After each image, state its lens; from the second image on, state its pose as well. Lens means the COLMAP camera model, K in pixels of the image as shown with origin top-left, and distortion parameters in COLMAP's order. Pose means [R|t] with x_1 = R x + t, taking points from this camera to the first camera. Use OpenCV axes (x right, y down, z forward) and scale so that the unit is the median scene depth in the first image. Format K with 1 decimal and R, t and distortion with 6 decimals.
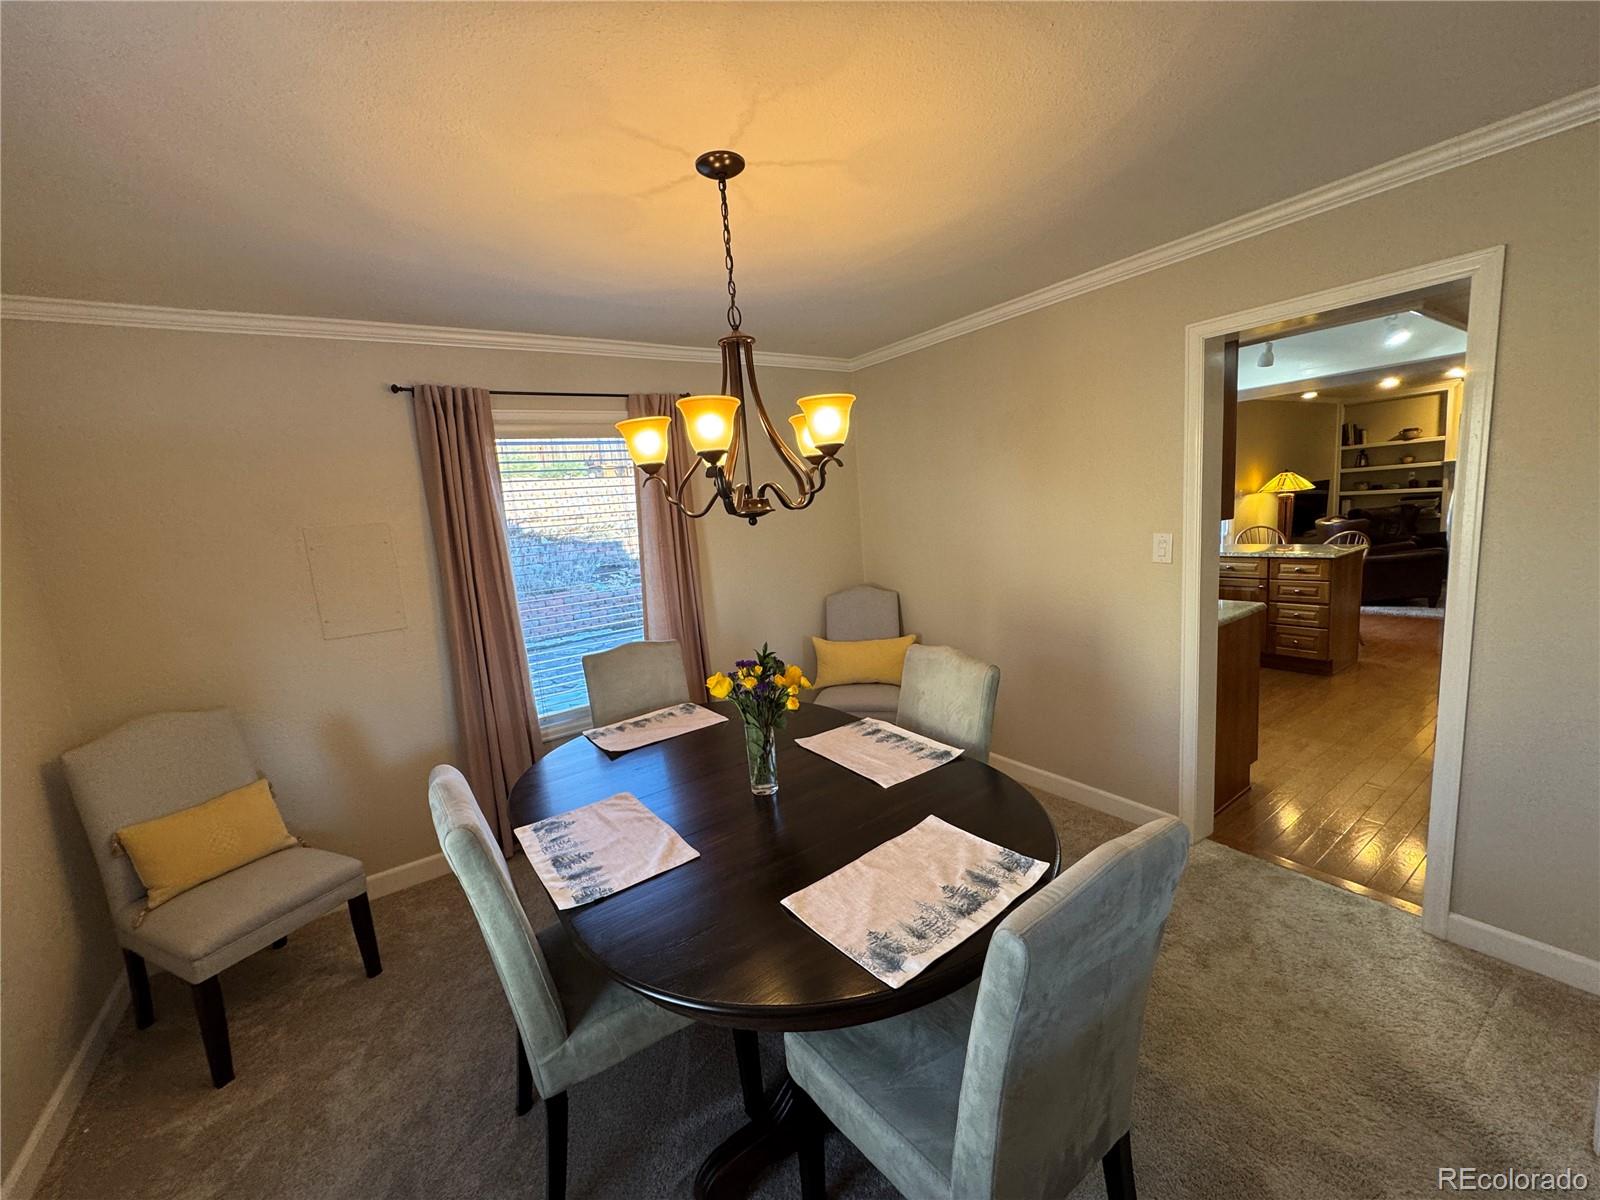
lens RADIAL K [[632.7, 0, 797.8], [0, 632.7, 596.2], [0, 0, 1]] dist [-0.000207, 0.000578]
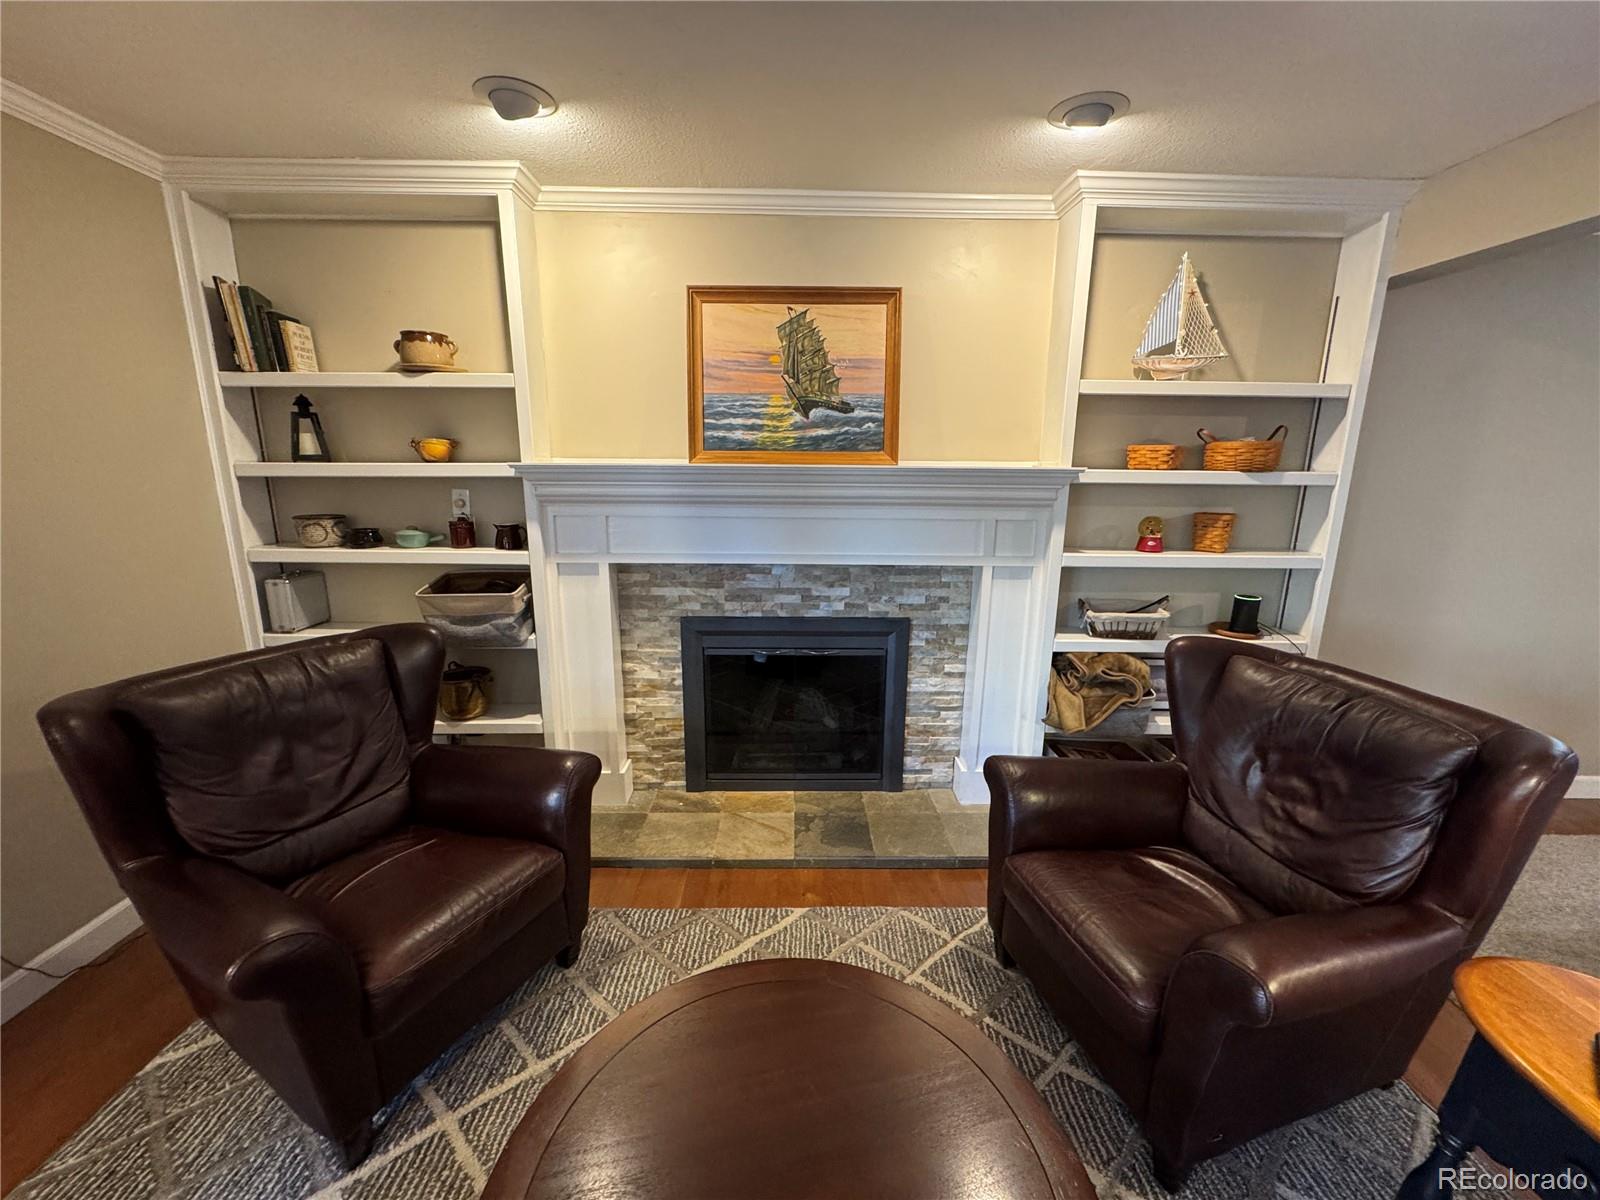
lens RADIAL K [[632.7, 0, 797.5], [0, 632.7, 598.5], [0, 0, 1]] dist [-0.000207, 0.000578]
pose [[0.552251, -0.092408, 0.828541, 0.835943], [0.066871, 0.995546, 0.066462, -0.160618], [-0.830992, 0.018702, 0.555970, 0.727762]]
